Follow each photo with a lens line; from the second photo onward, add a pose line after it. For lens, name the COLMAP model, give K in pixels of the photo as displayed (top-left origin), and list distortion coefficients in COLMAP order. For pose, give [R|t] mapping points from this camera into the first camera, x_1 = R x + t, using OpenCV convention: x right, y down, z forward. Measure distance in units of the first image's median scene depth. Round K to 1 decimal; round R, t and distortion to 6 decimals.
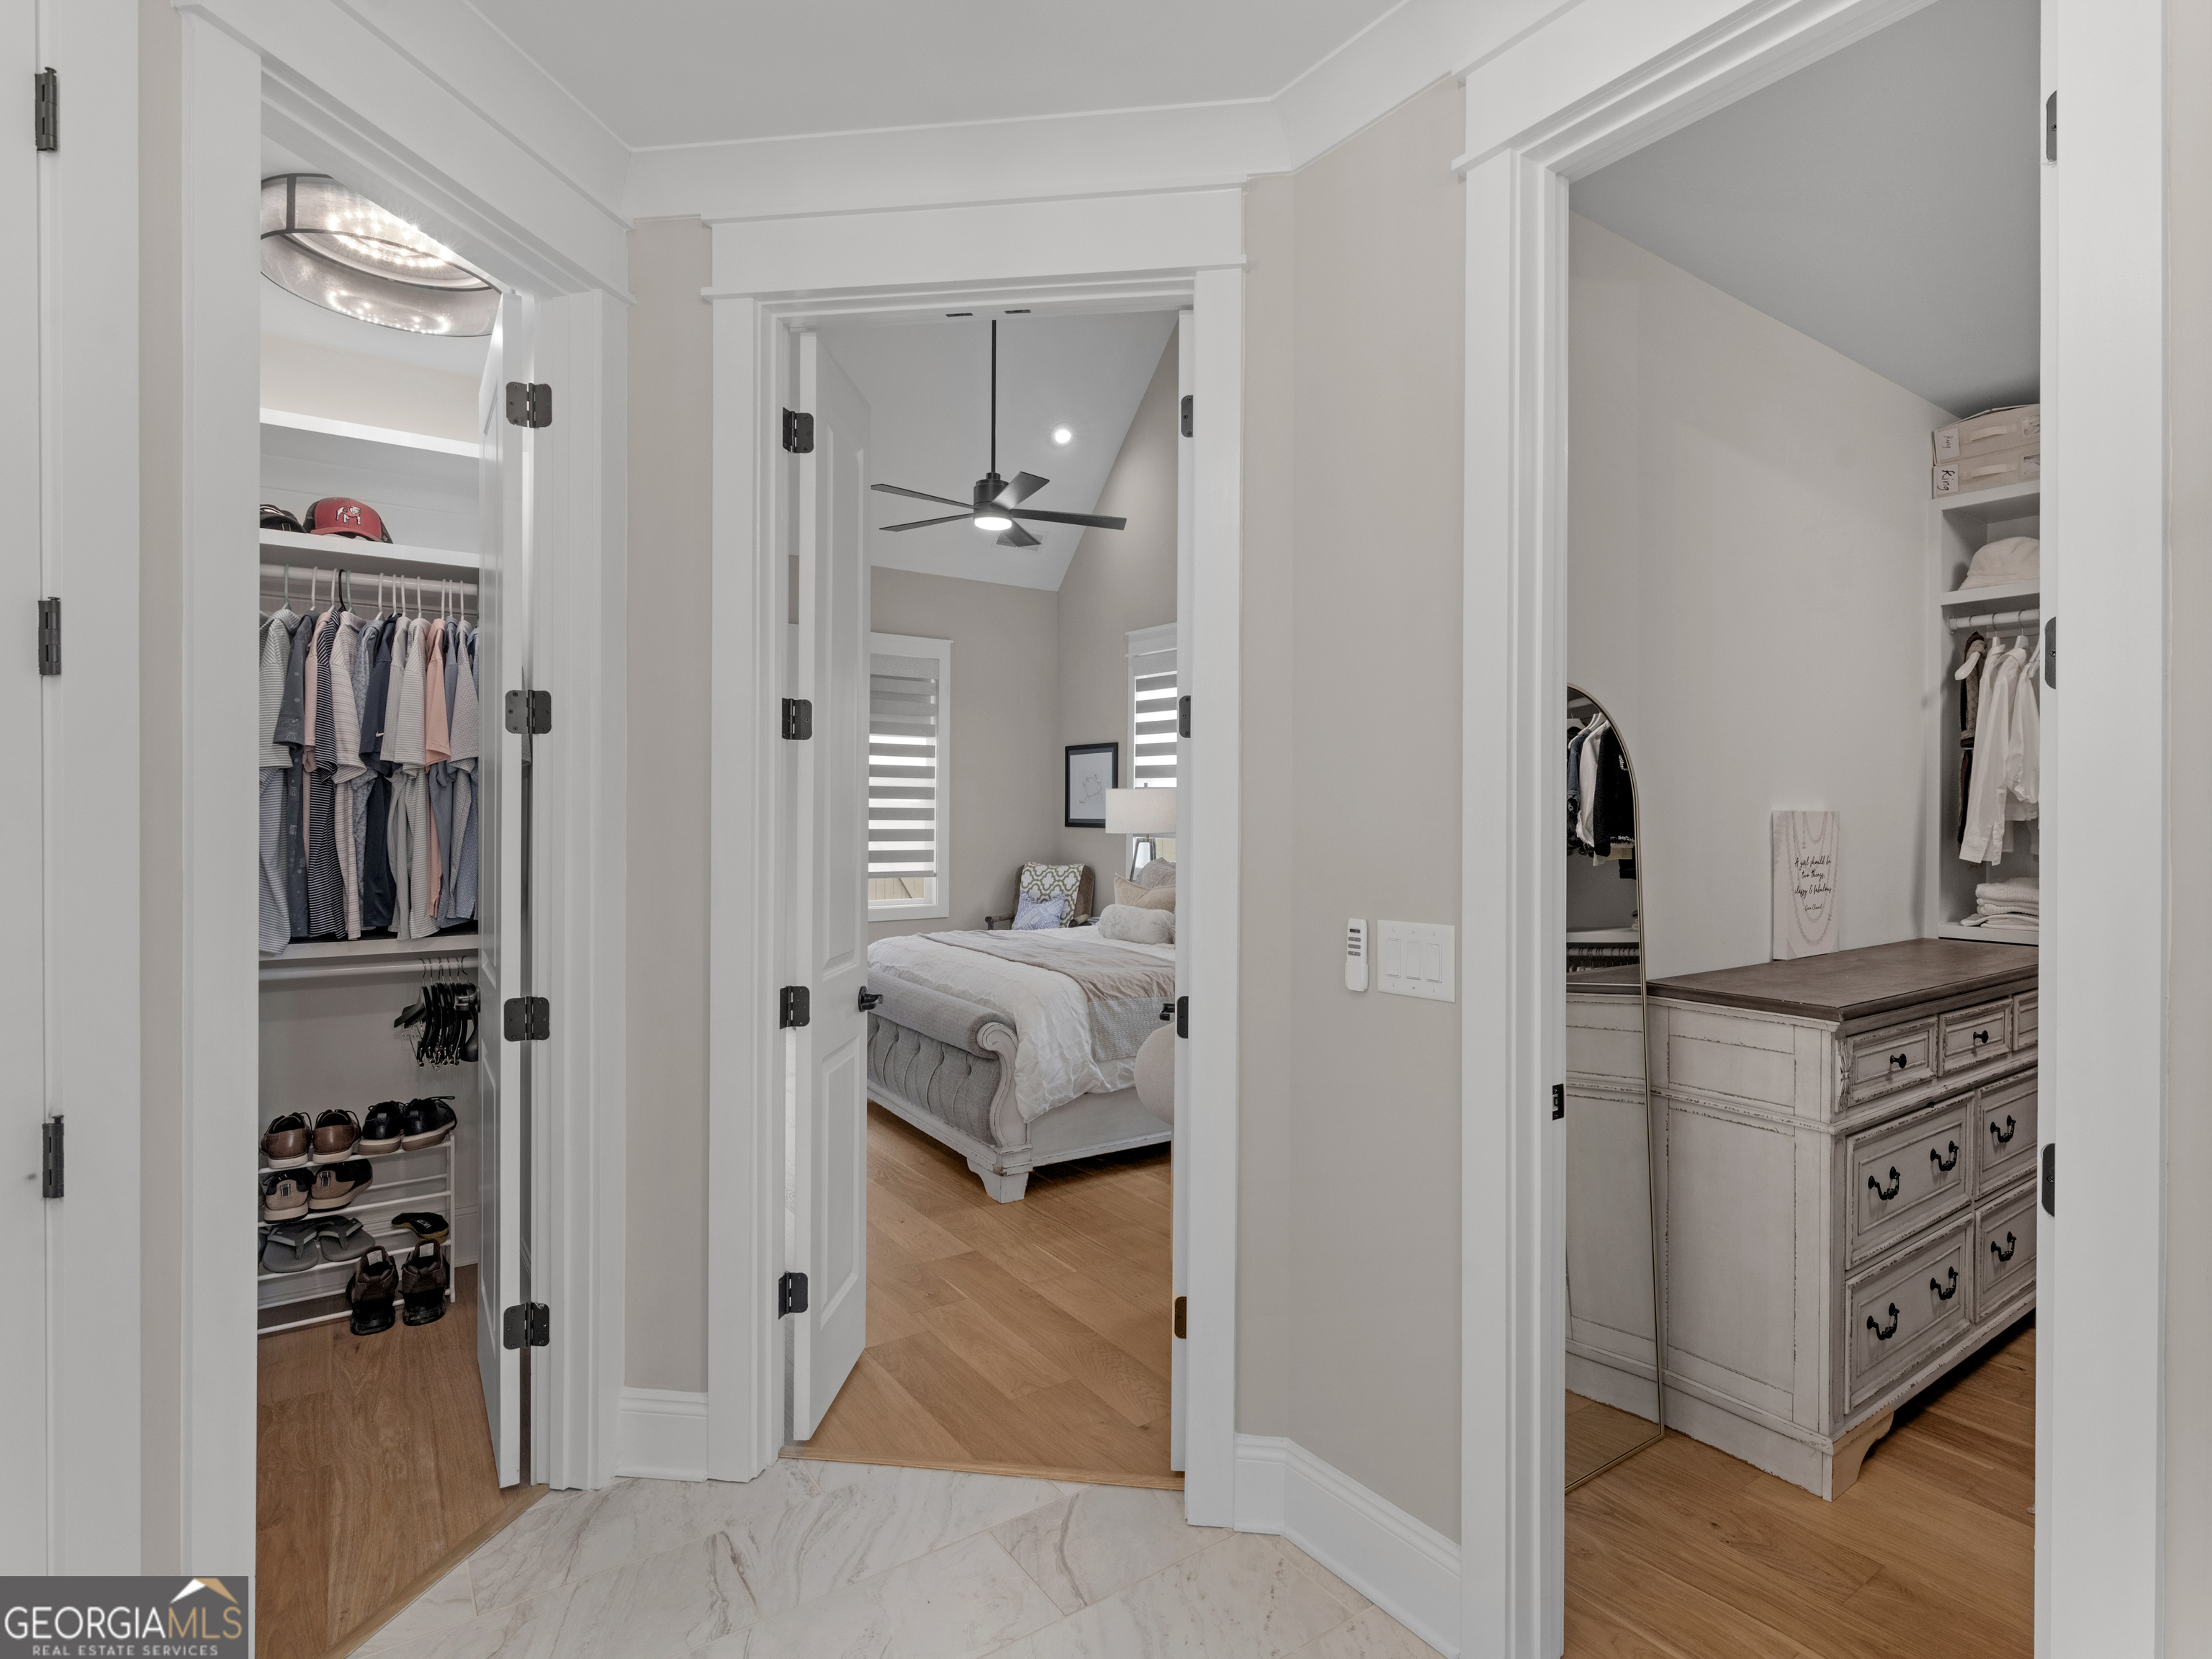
lens RADIAL K [[1114.1, 0, 1043.5], [0, 1114.1, 822.3], [0, 0, 1]] dist [0.006937, 0.000692]
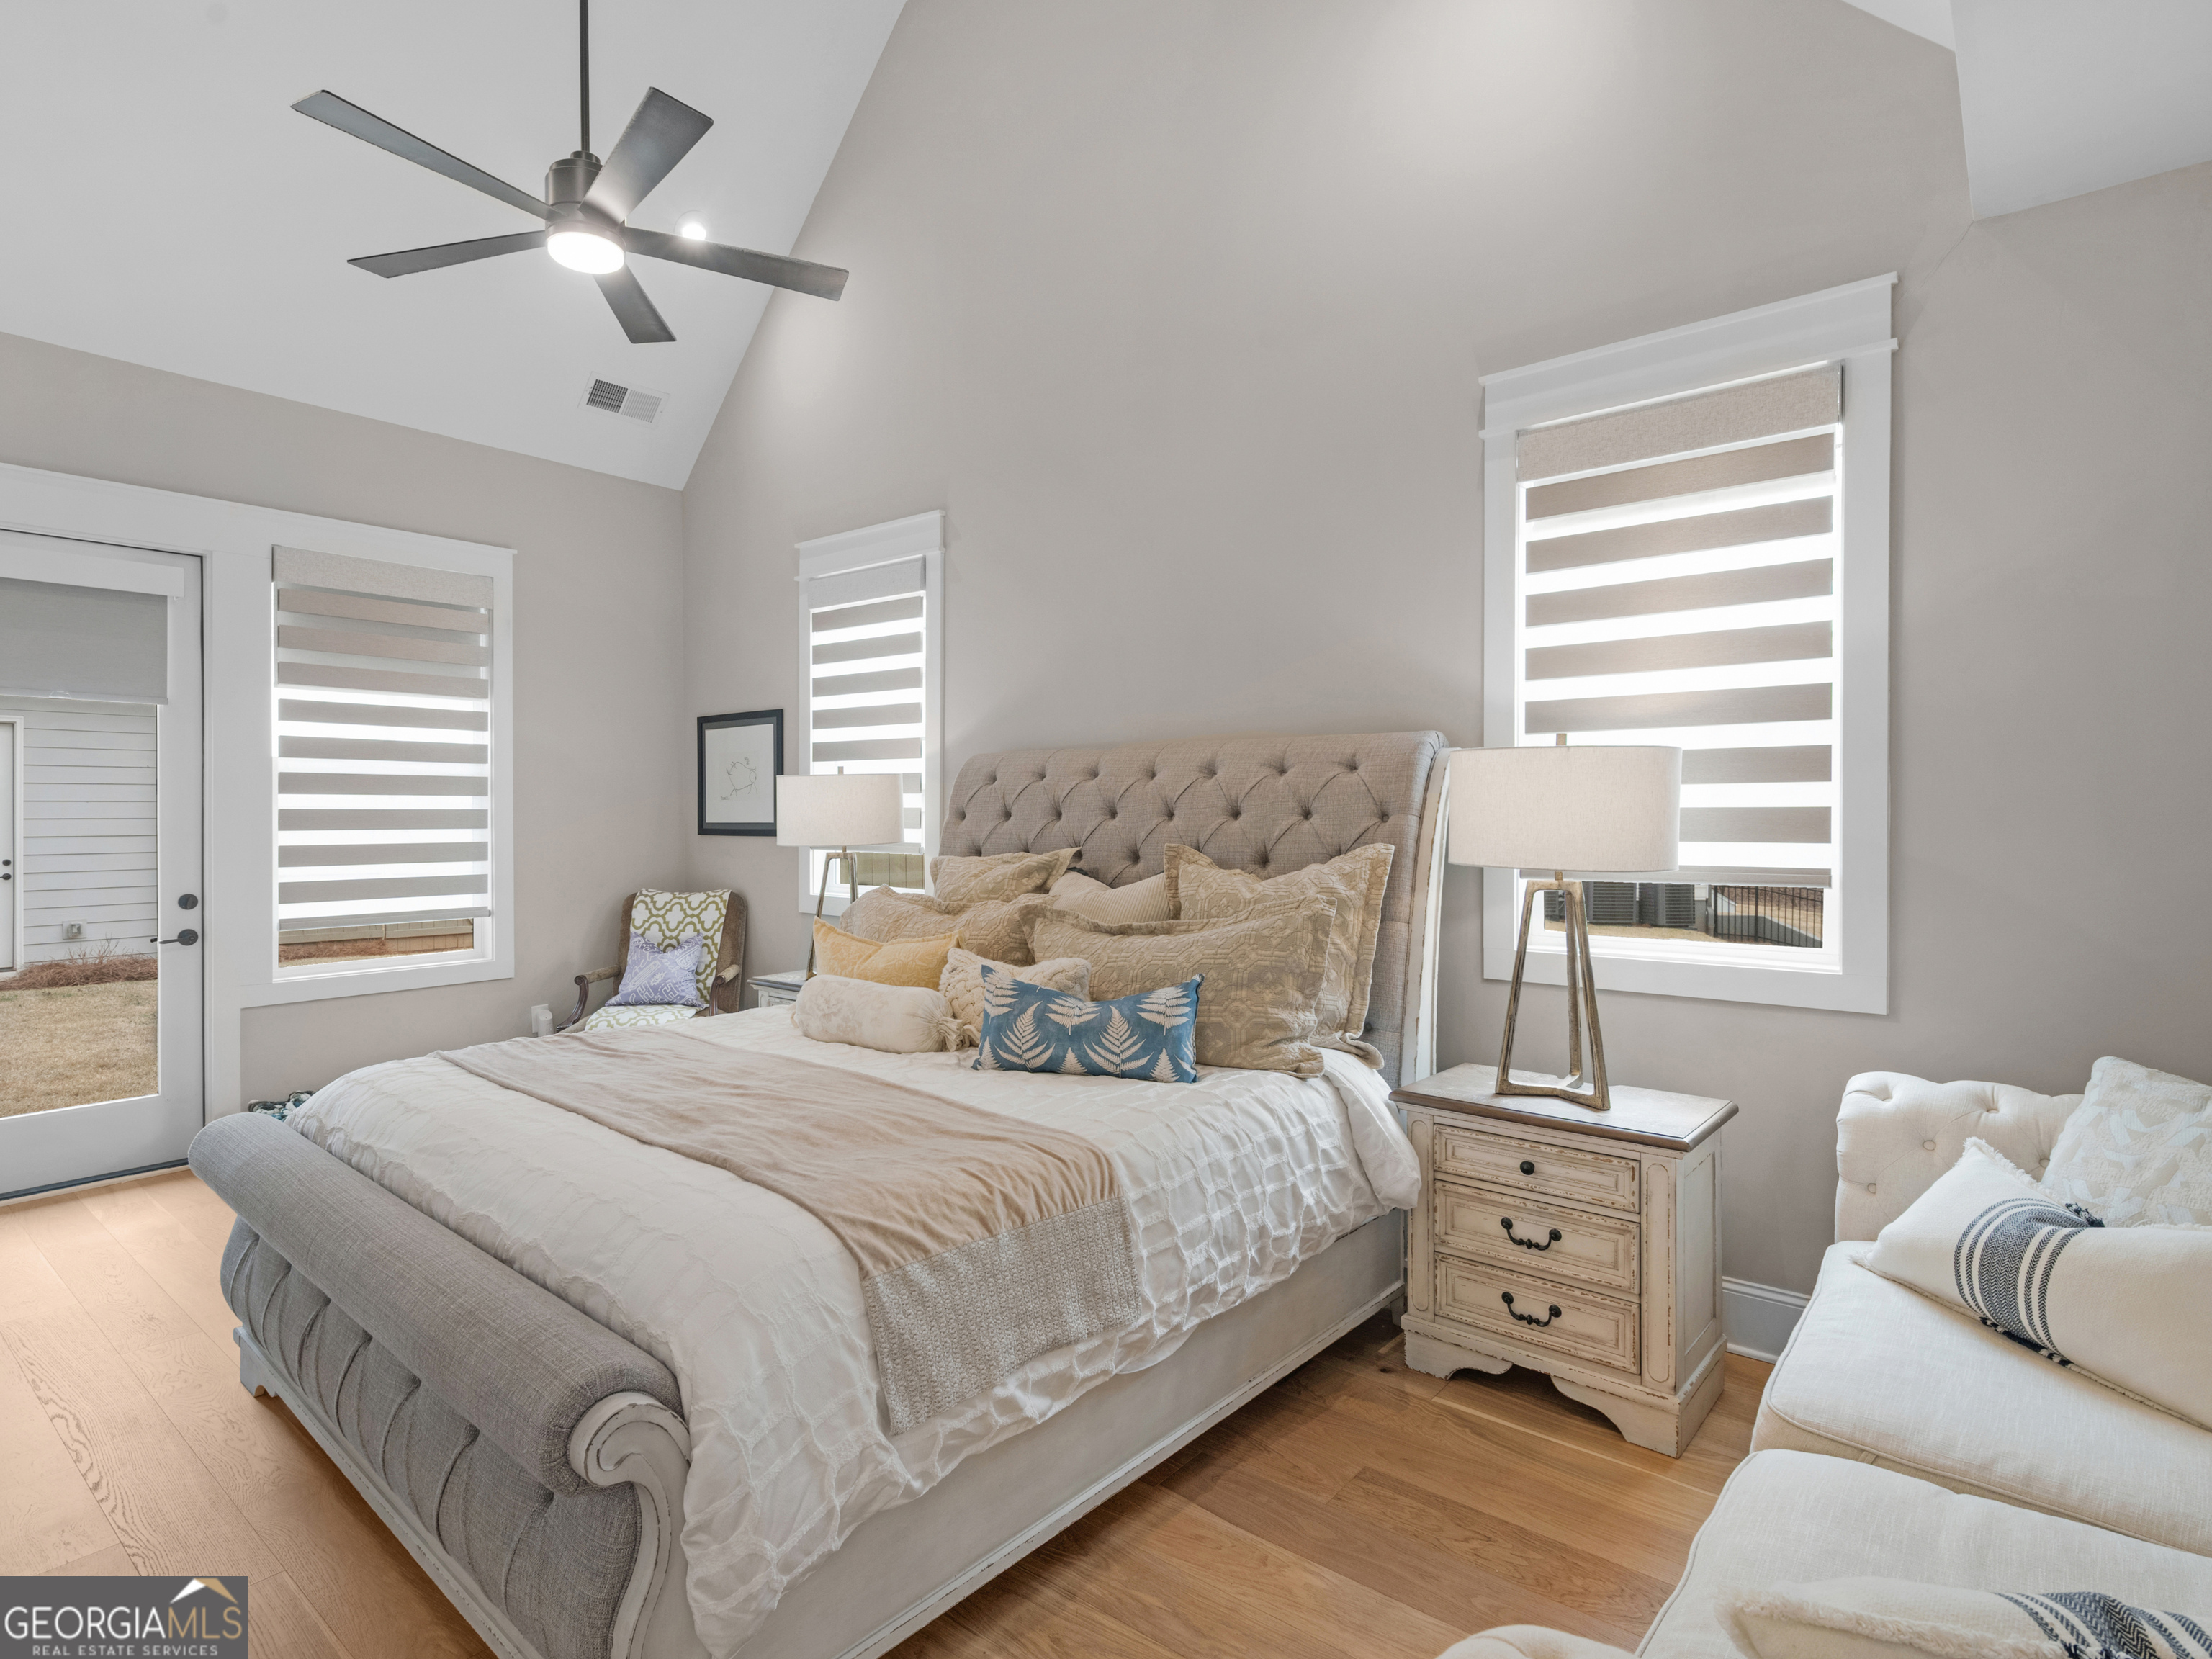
lens RADIAL K [[1130.2, 0, 1008.4], [0, 1130.2, 817.5], [0, 0, 1]] dist [-0.004518, 0.000003]
pose [[0.949452, -0.012499, 0.313664, -0.019467], [0.013970, 0.999899, -0.002442, -0.002587], [-0.313602, 0.006701, 0.949531, 0.322925]]
